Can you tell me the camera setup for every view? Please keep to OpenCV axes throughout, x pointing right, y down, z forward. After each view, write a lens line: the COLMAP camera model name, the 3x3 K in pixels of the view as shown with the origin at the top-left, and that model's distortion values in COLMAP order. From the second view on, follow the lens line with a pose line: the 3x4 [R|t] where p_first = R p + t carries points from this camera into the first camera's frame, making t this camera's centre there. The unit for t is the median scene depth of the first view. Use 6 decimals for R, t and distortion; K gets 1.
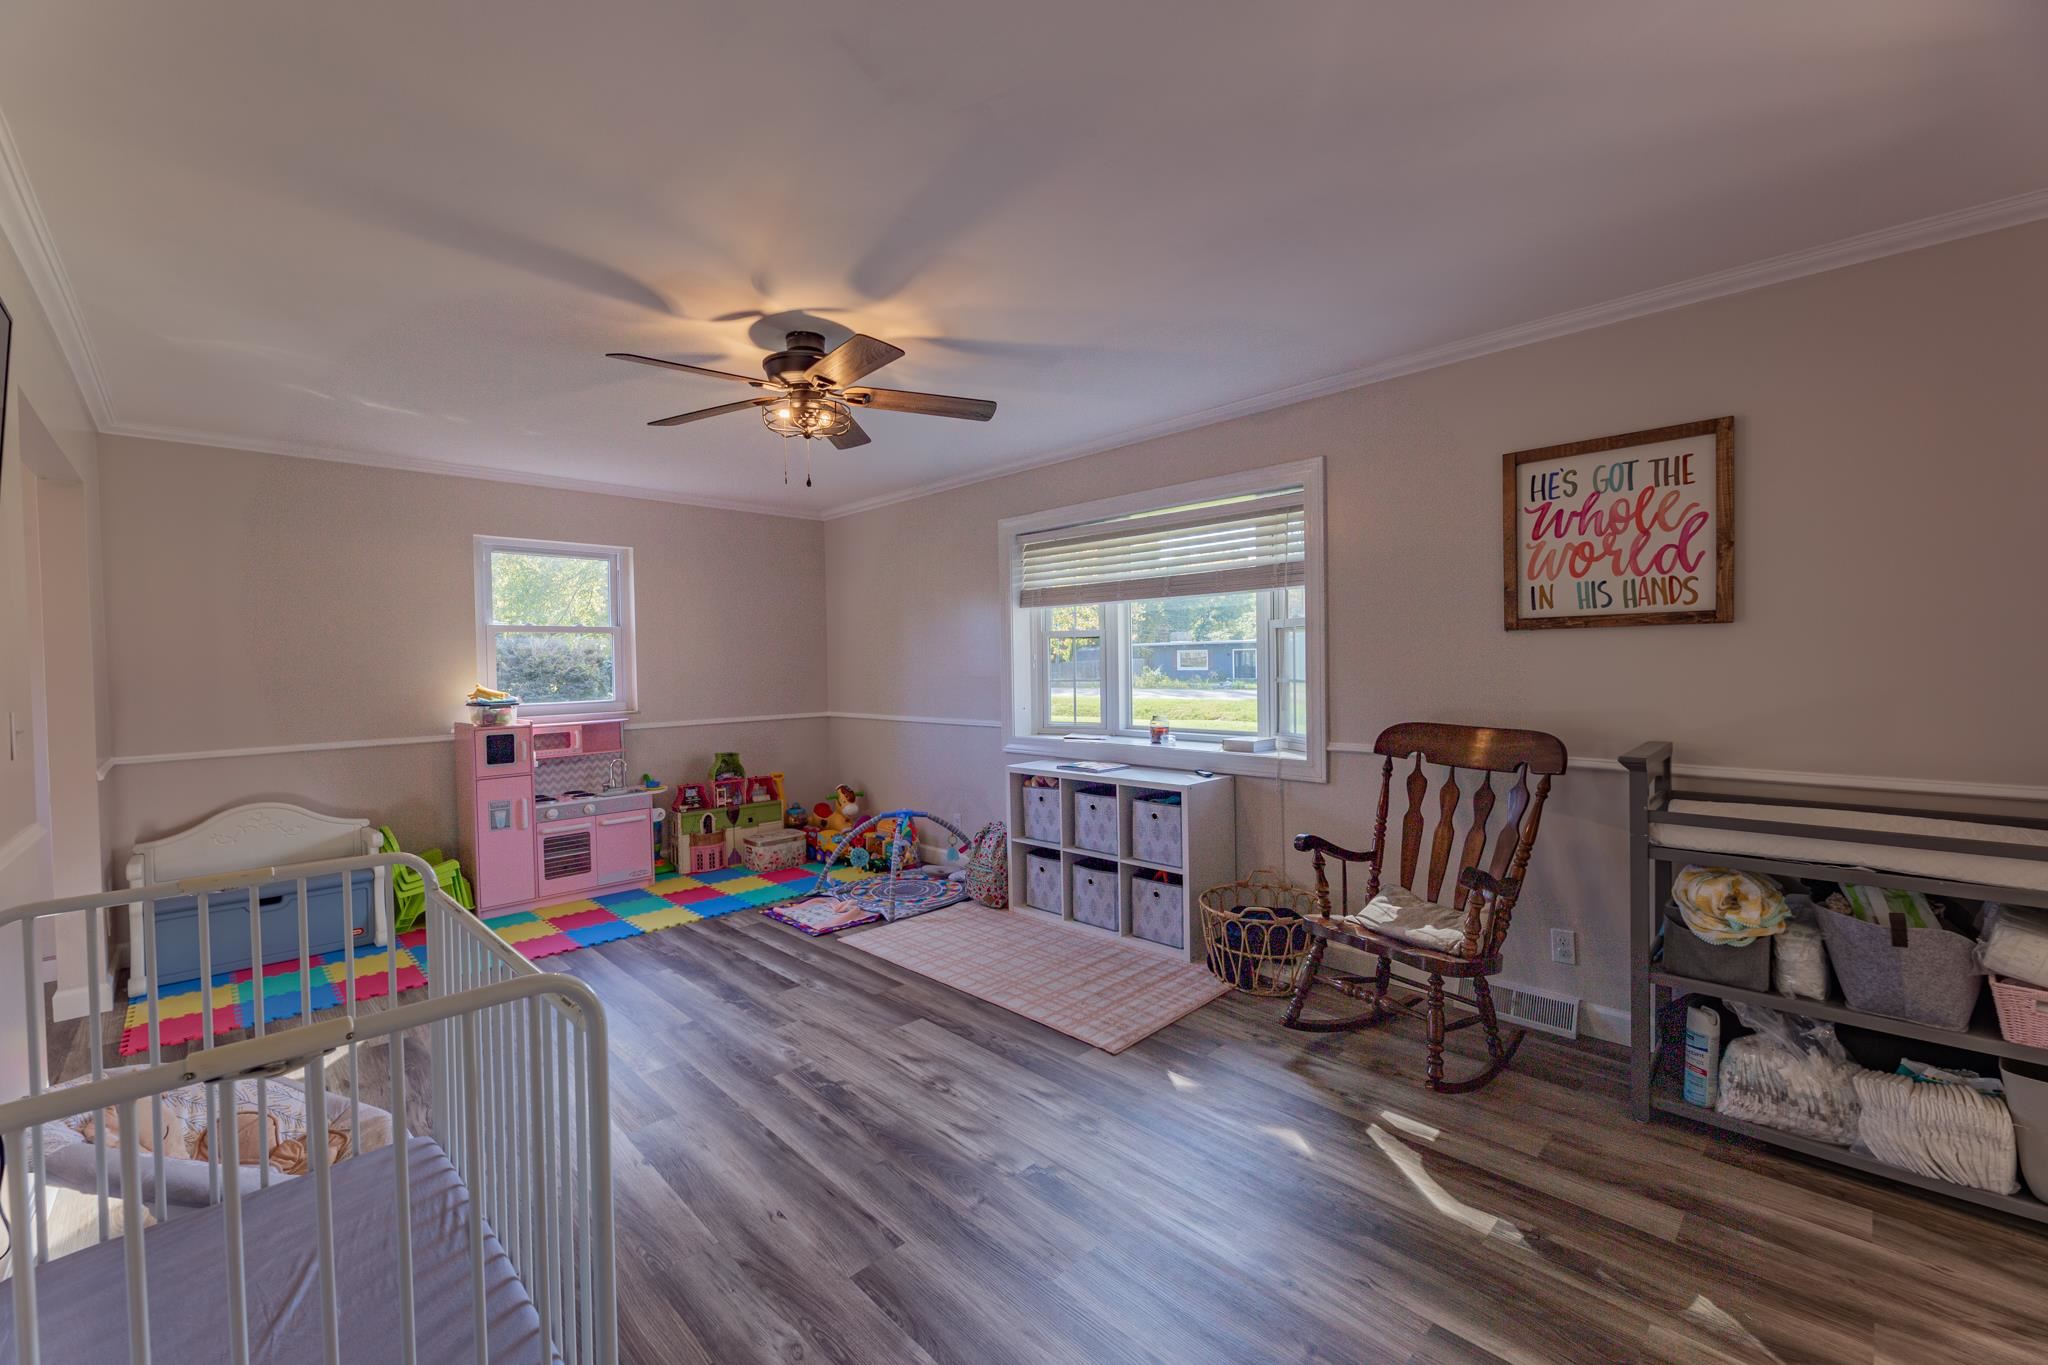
lens RADIAL K [[829.3, 0, 1008.7], [0, 829.3, 682.2], [0, 0, 1]] dist [0.003343, -0.000651]
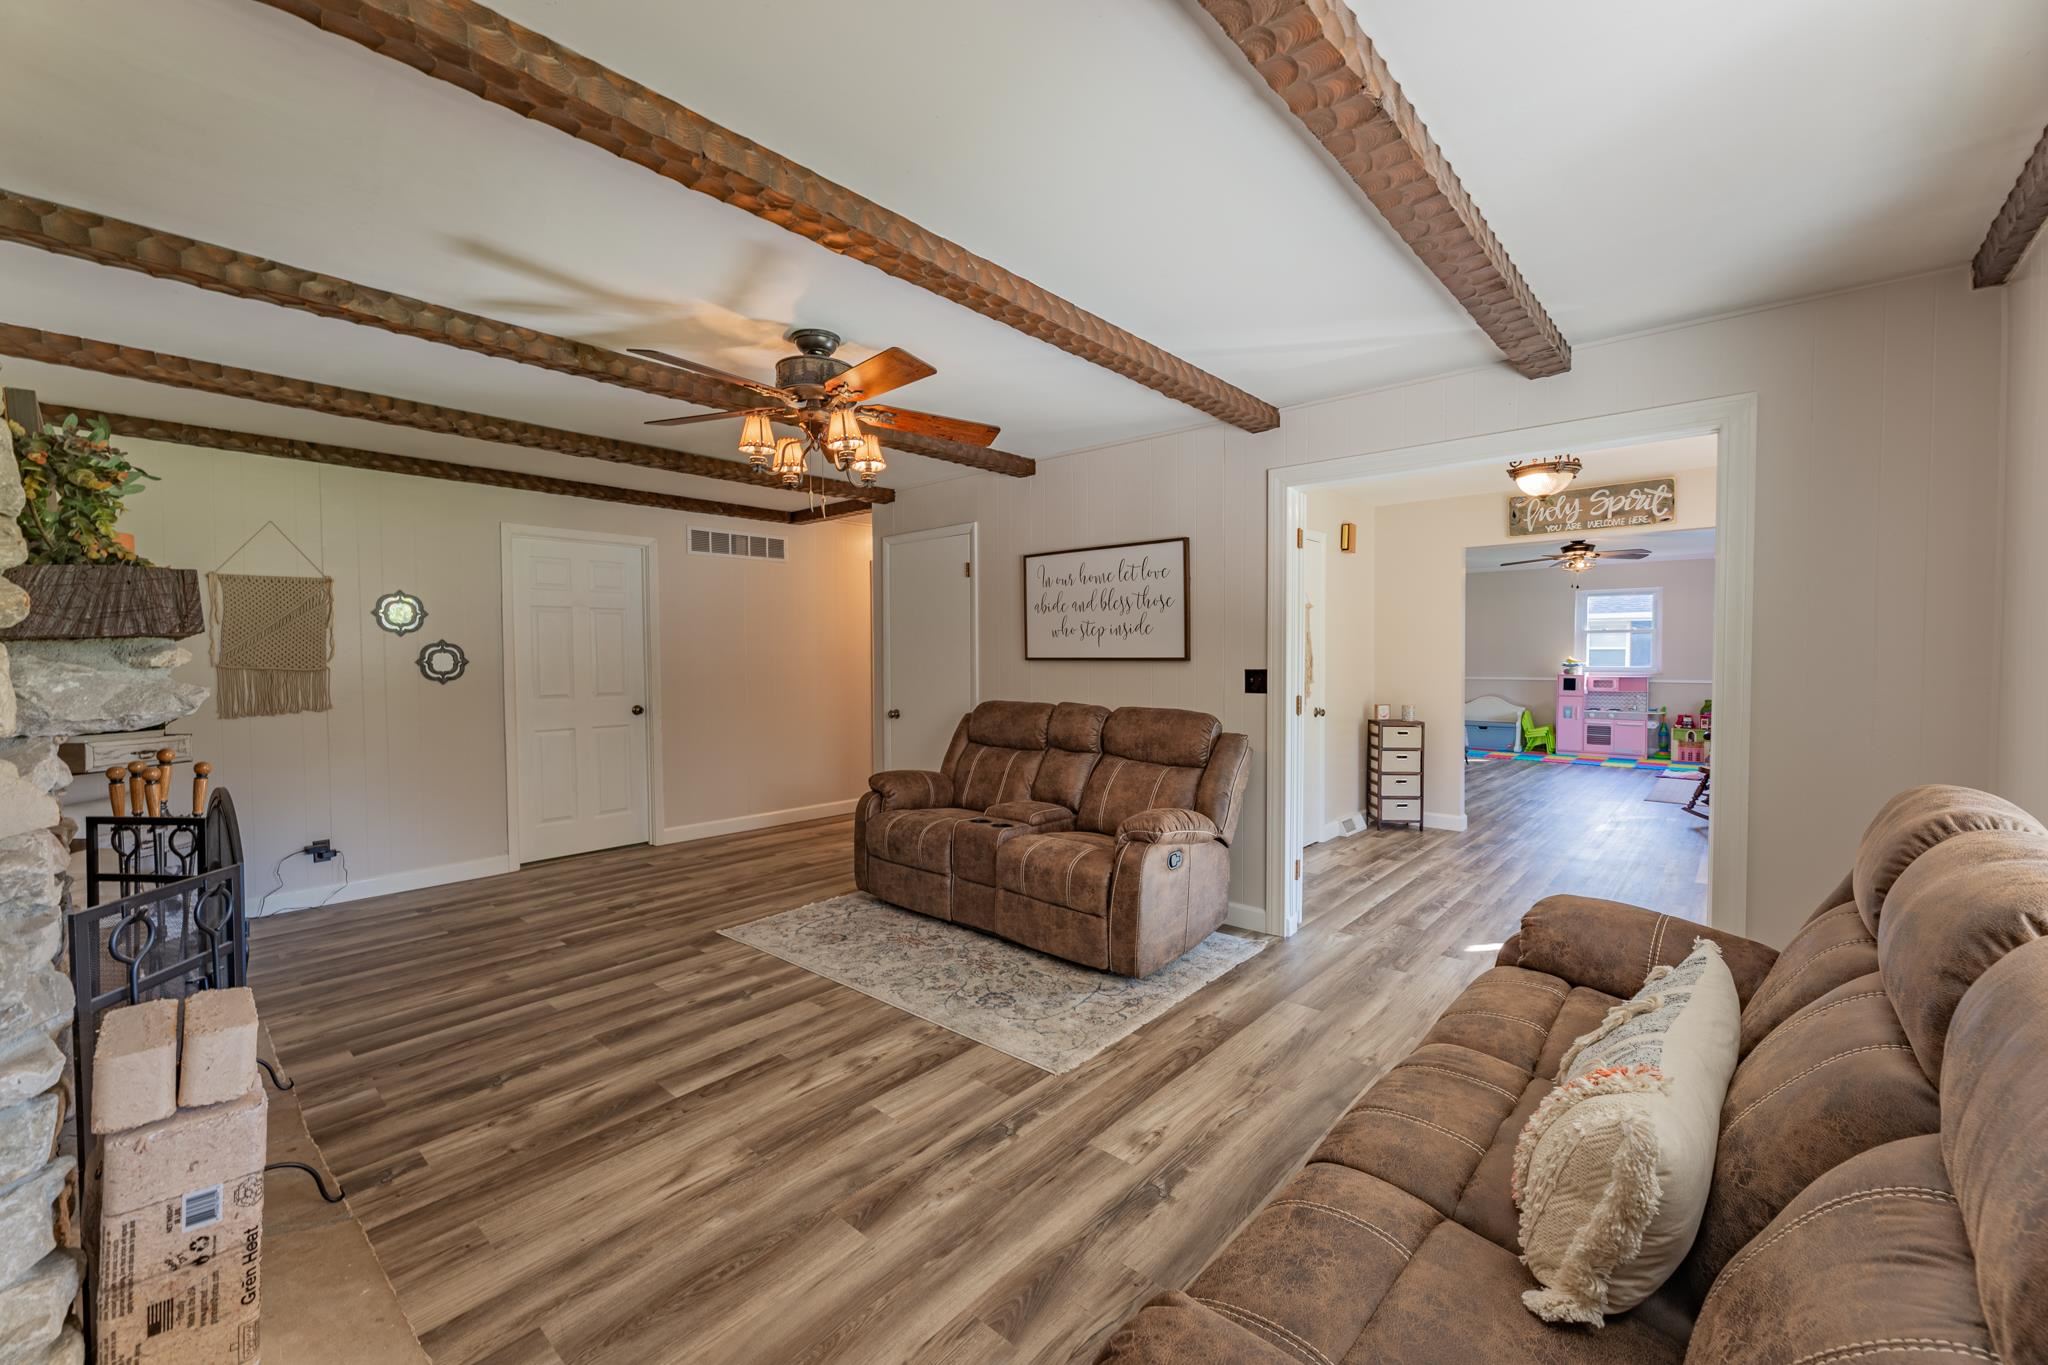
lens RADIAL K [[829.3, 0, 1011.8], [0, 829.3, 674.8], [0, 0, 1]] dist [0.003343, -0.000651]
pose [[0.068323, 0.043895, -0.996697, 1.756977], [-0.025073, 0.998792, 0.042269, -0.006287], [0.997348, 0.022103, 0.069341, -0.805021]]
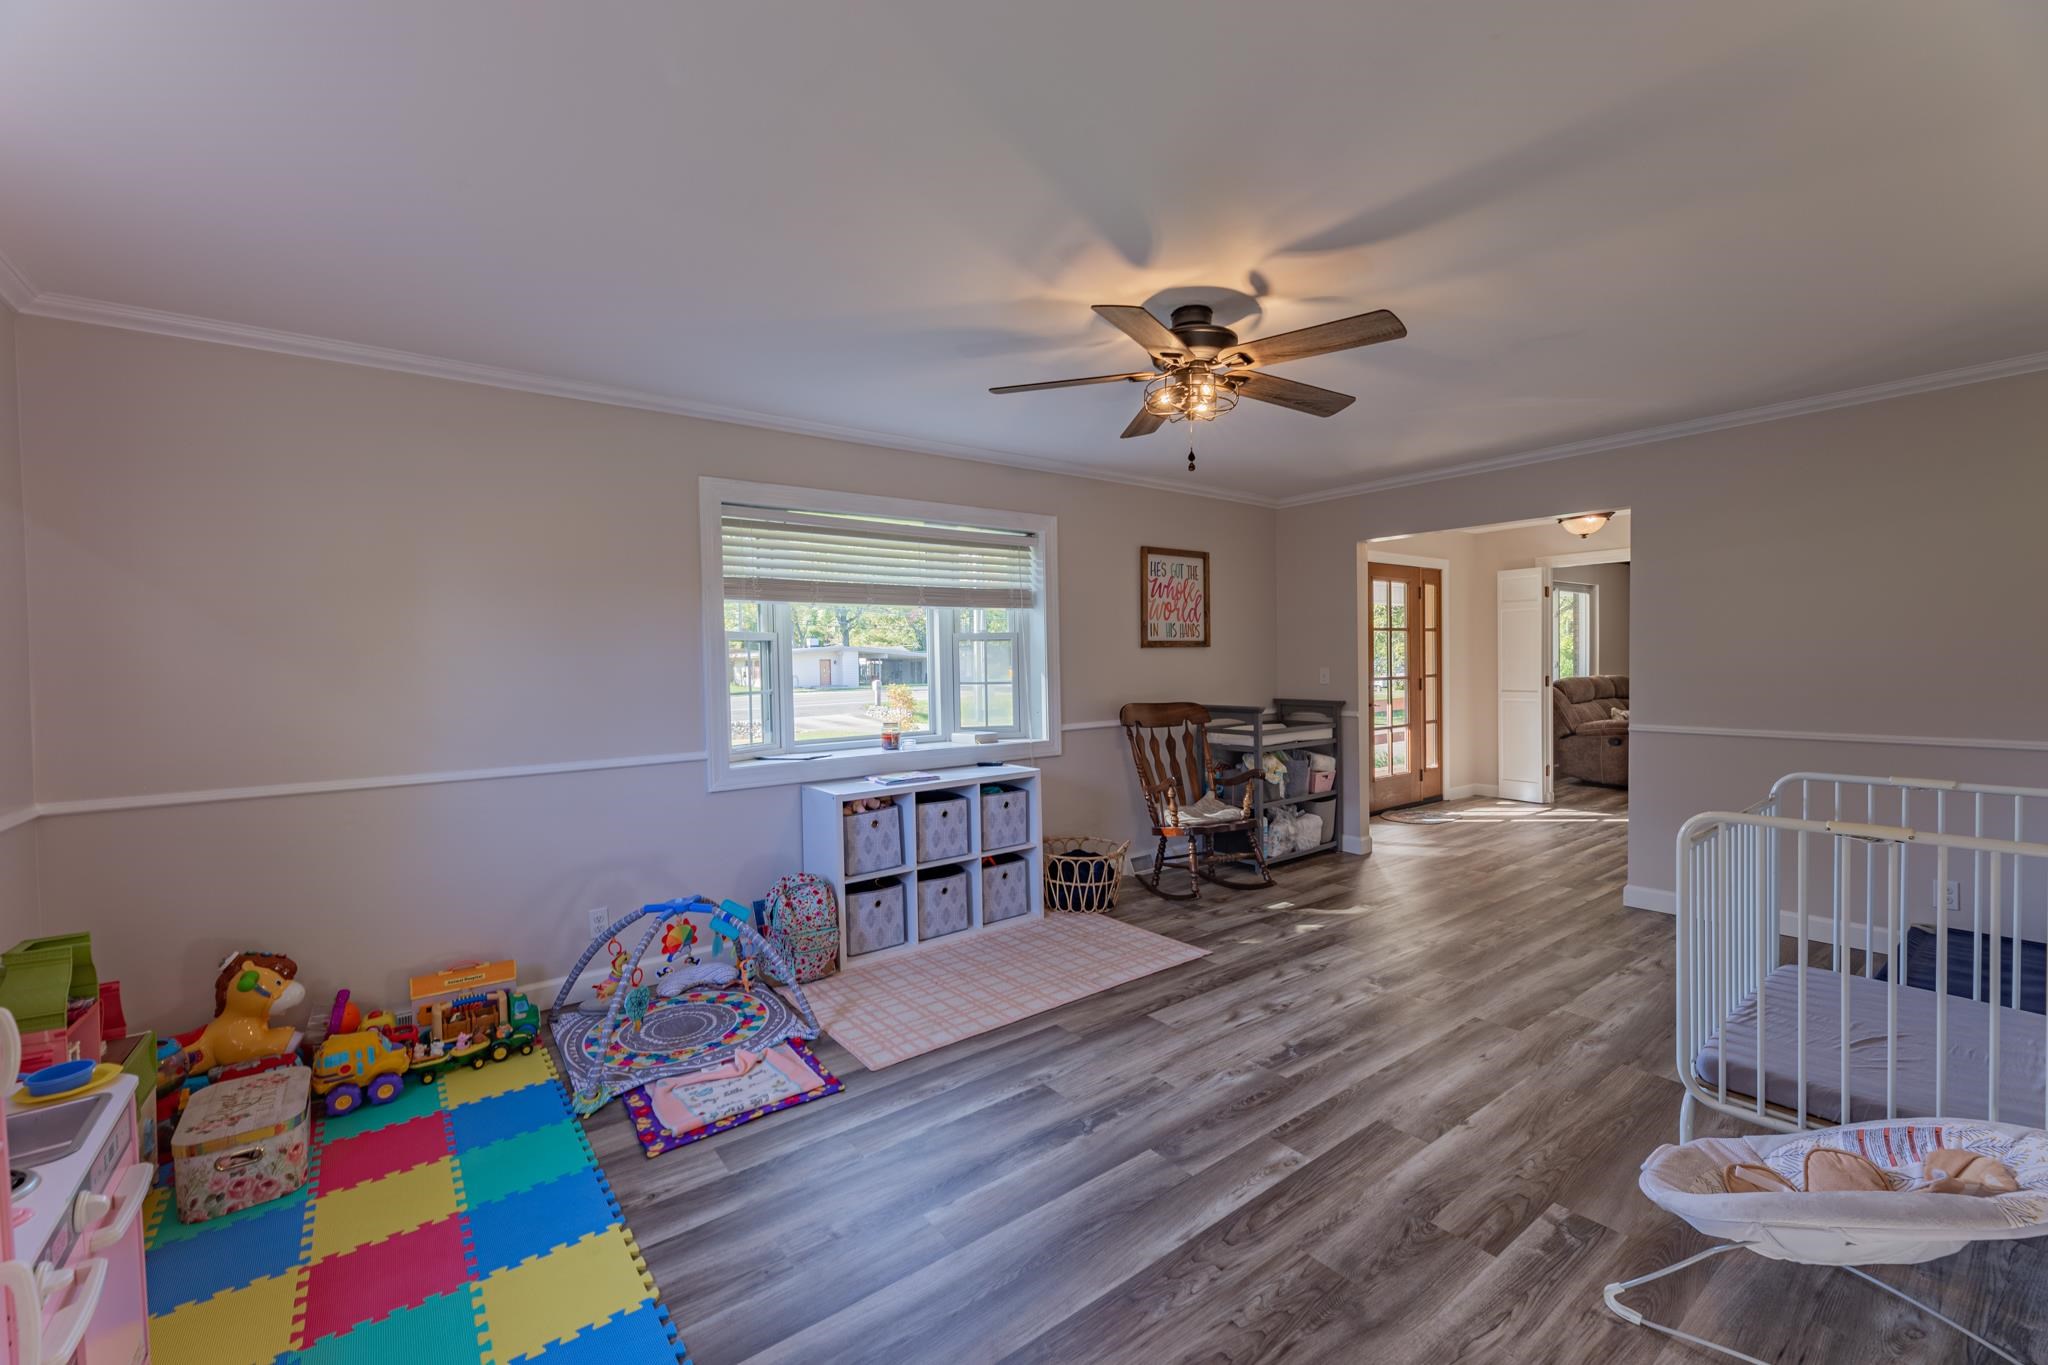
lens RADIAL K [[829.3, 0, 1017.2], [0, 829.3, 680.3], [0, 0, 1]] dist [0.003343, -0.000651]
pose [[0.127216, -0.006601, 0.991853, -0.836973], [0.042542, 0.999094, 0.001192, -0.005100], [-0.990962, 0.042044, 0.127382, 0.757659]]
